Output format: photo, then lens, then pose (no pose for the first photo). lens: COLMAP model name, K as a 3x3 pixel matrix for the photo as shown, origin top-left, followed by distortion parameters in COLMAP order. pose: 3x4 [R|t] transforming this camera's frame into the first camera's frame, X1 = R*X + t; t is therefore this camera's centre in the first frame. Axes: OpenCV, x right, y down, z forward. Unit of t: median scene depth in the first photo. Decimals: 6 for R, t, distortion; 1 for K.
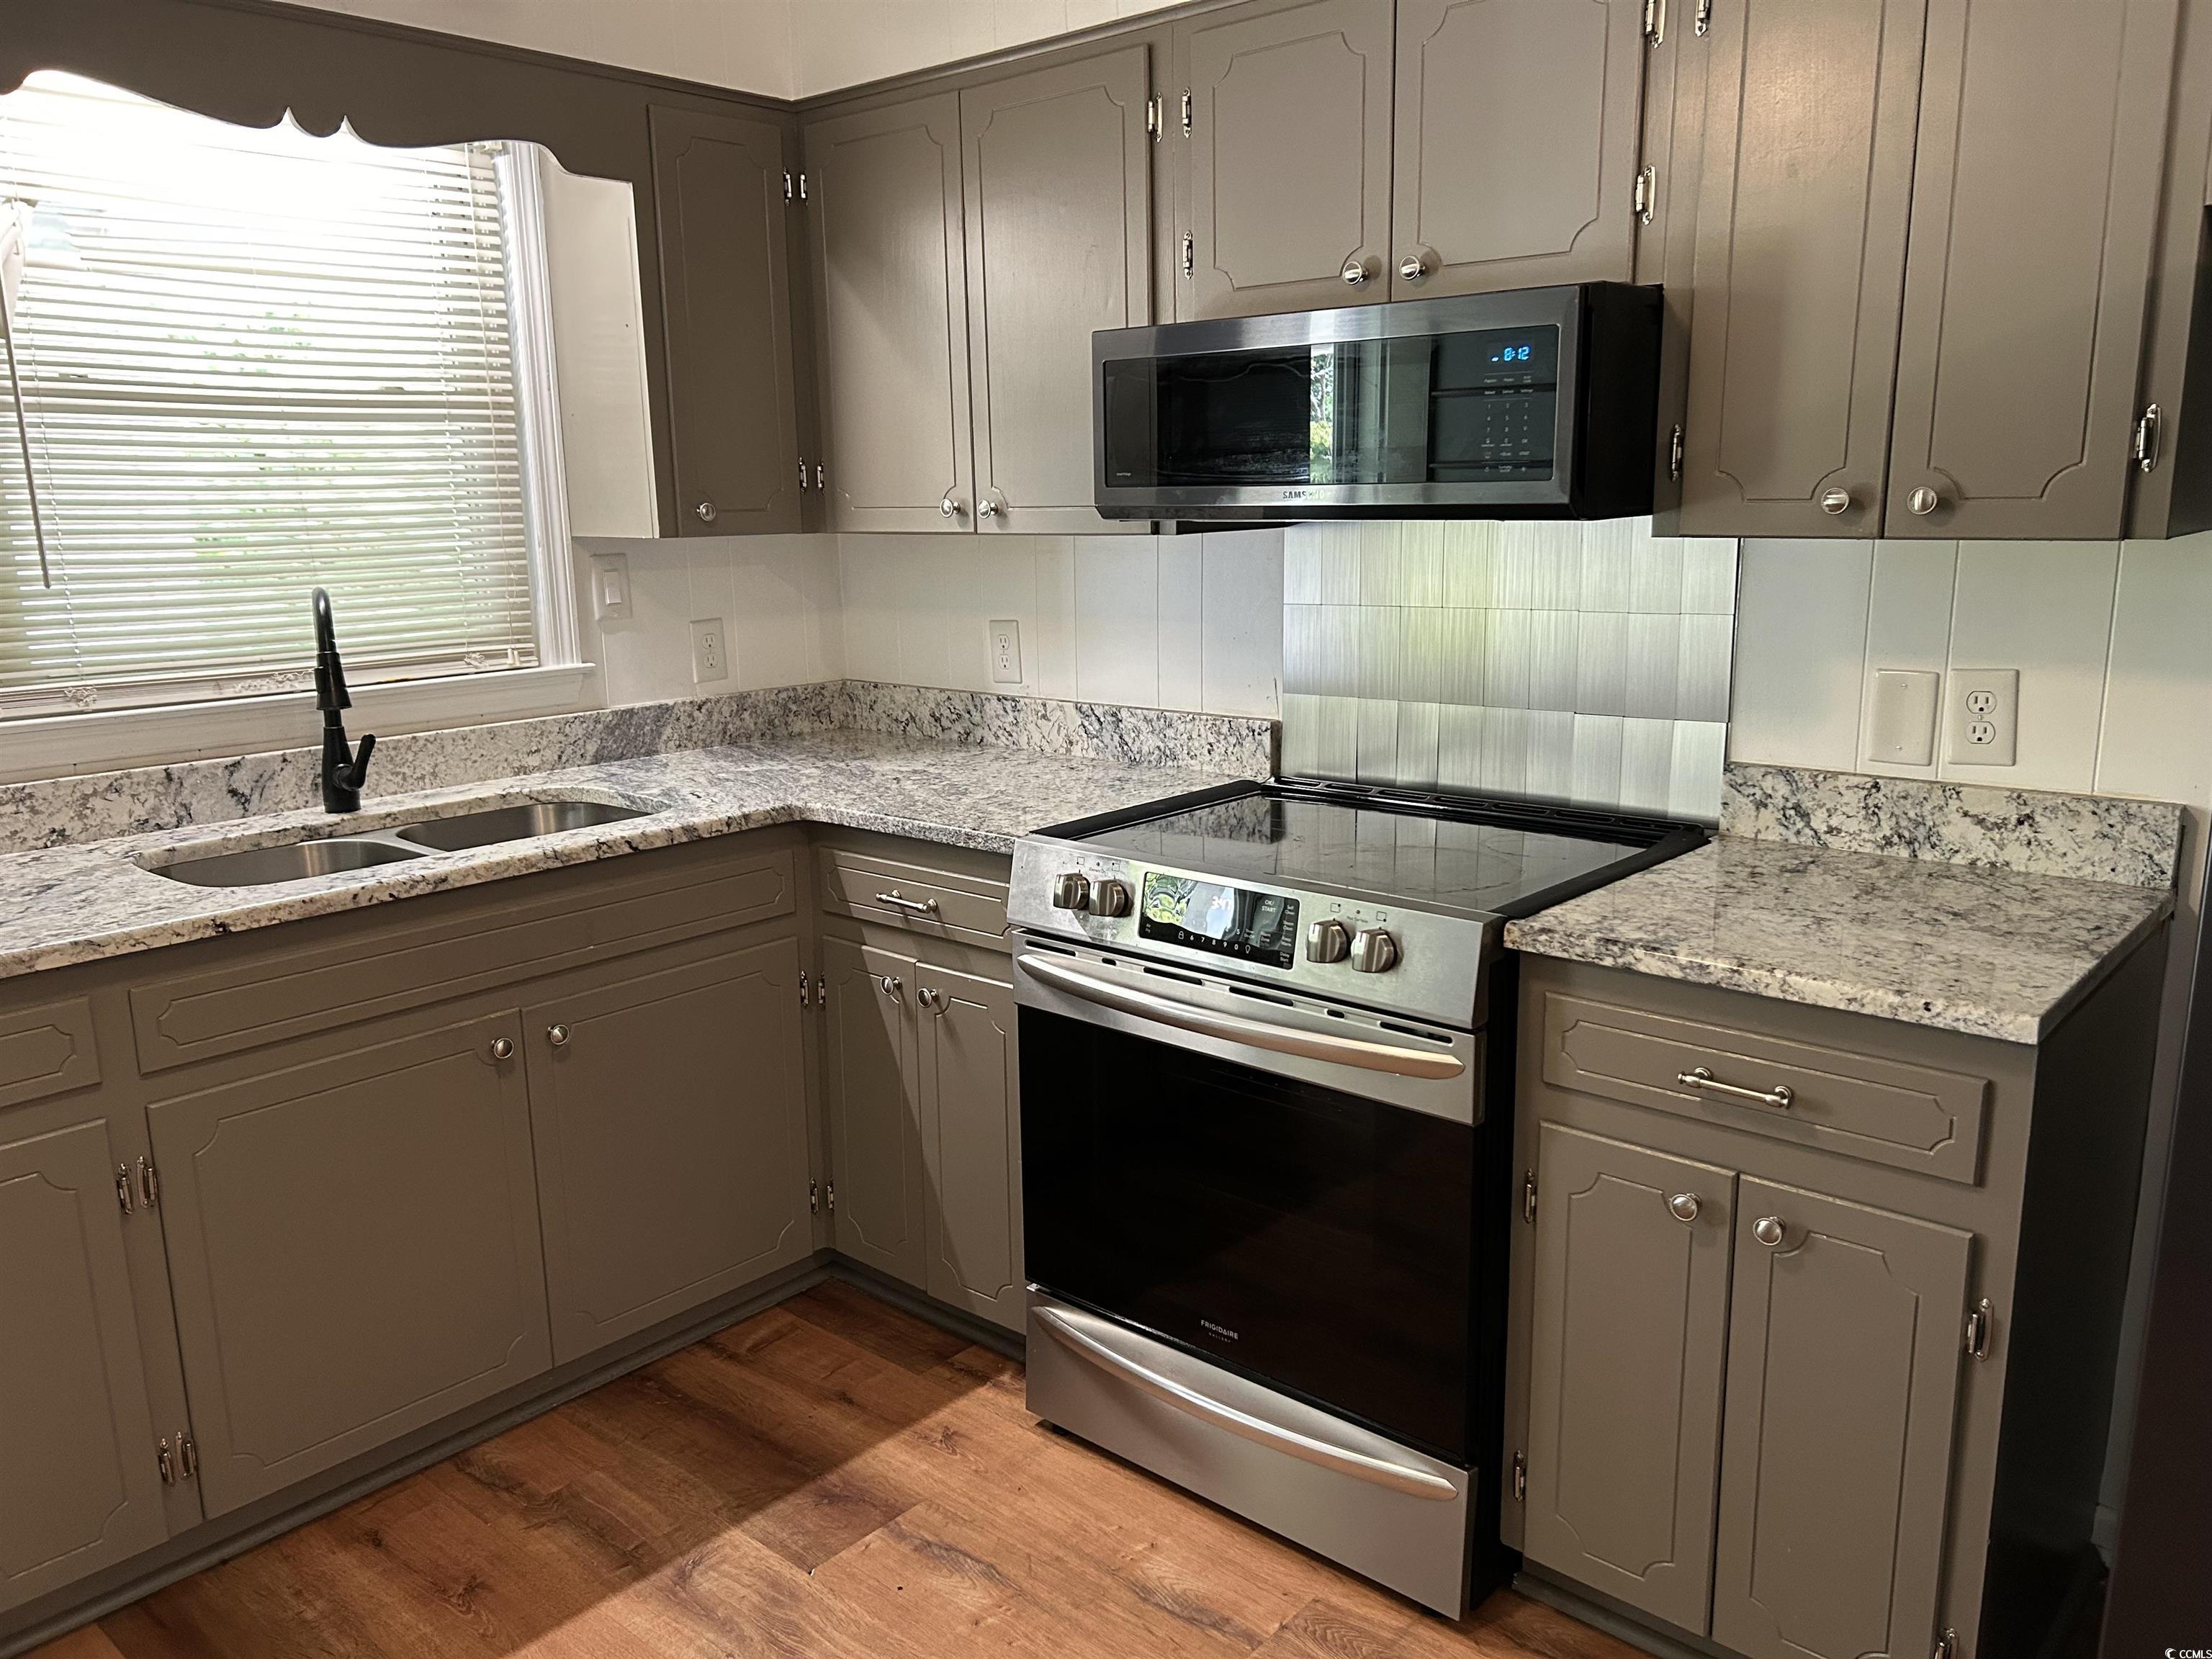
lens RADIAL K [[1683.3, 0, 1091.5], [0, 1683.3, 836.0], [0, 0, 1]] dist [0.031093, -0.002303]
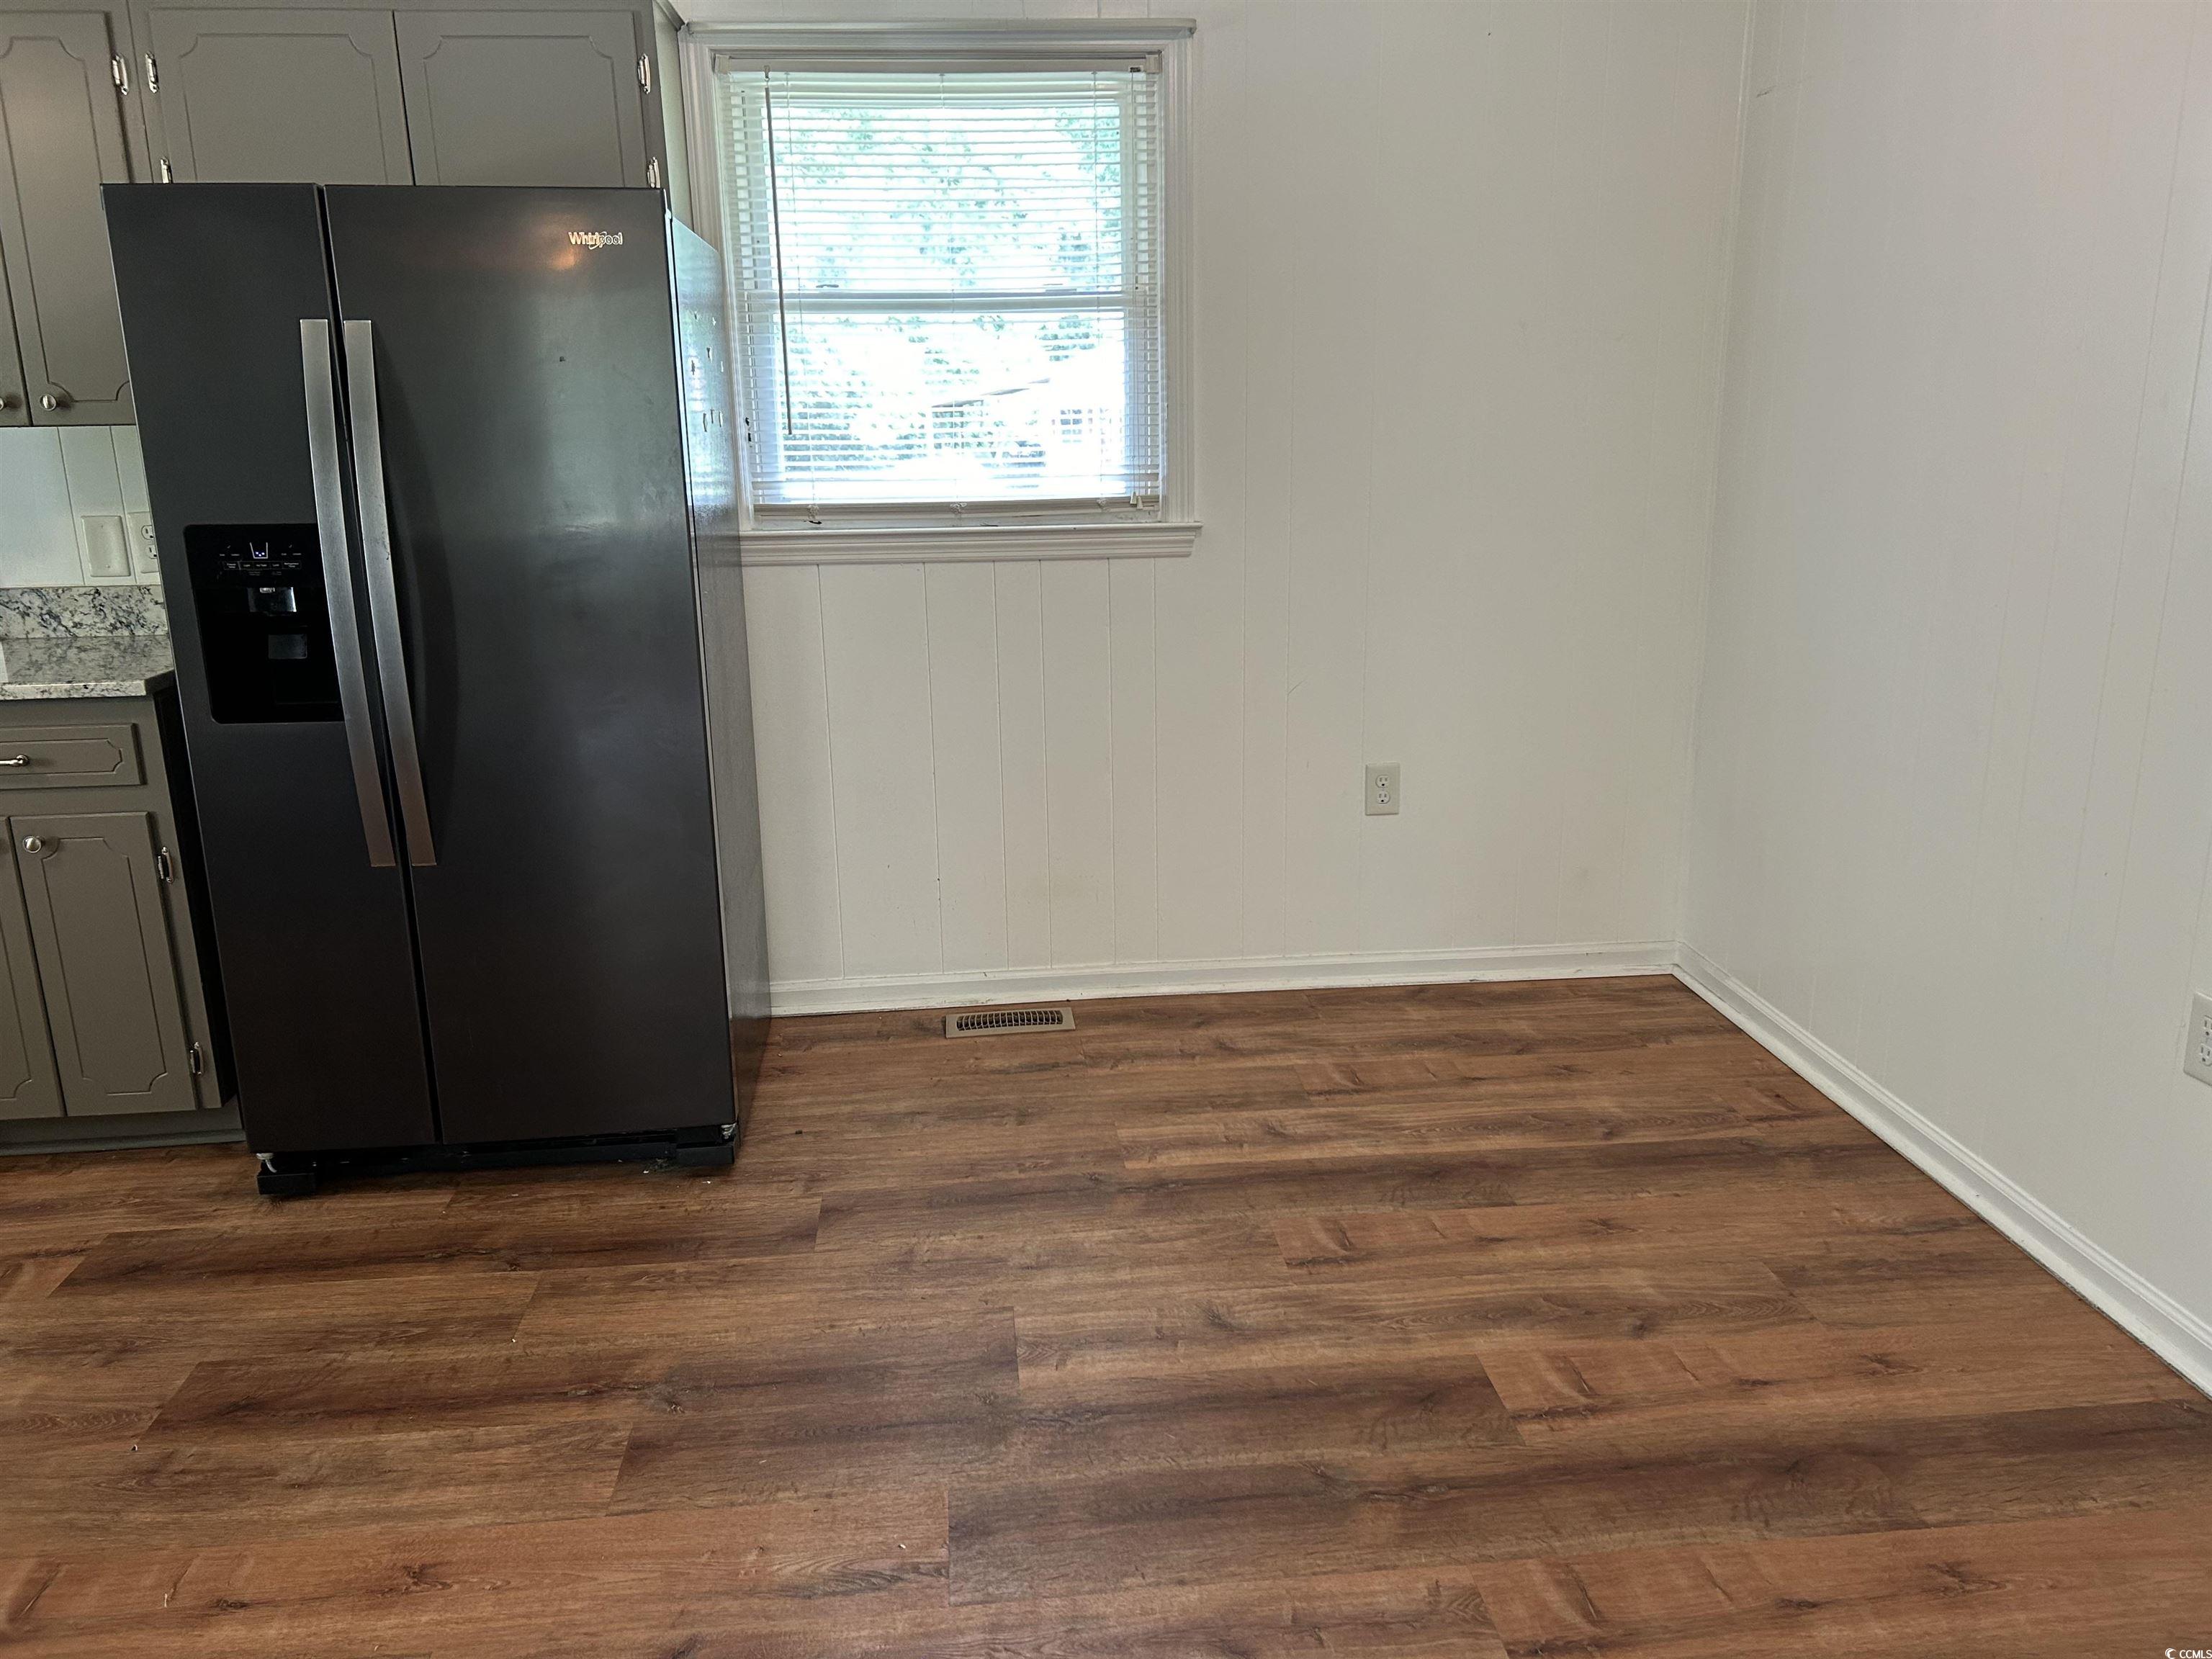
lens RADIAL K [[1683.3, 0, 1091.5], [0, 1683.3, 836.0], [0, 0, 1]] dist [0.031093, -0.002303]
pose [[0.688608, -0.181542, 0.702041, -0.046449], [0.160029, 0.982329, 0.097055, 0.187020], [-0.707255, 0.045514, 0.705492, -0.745840]]
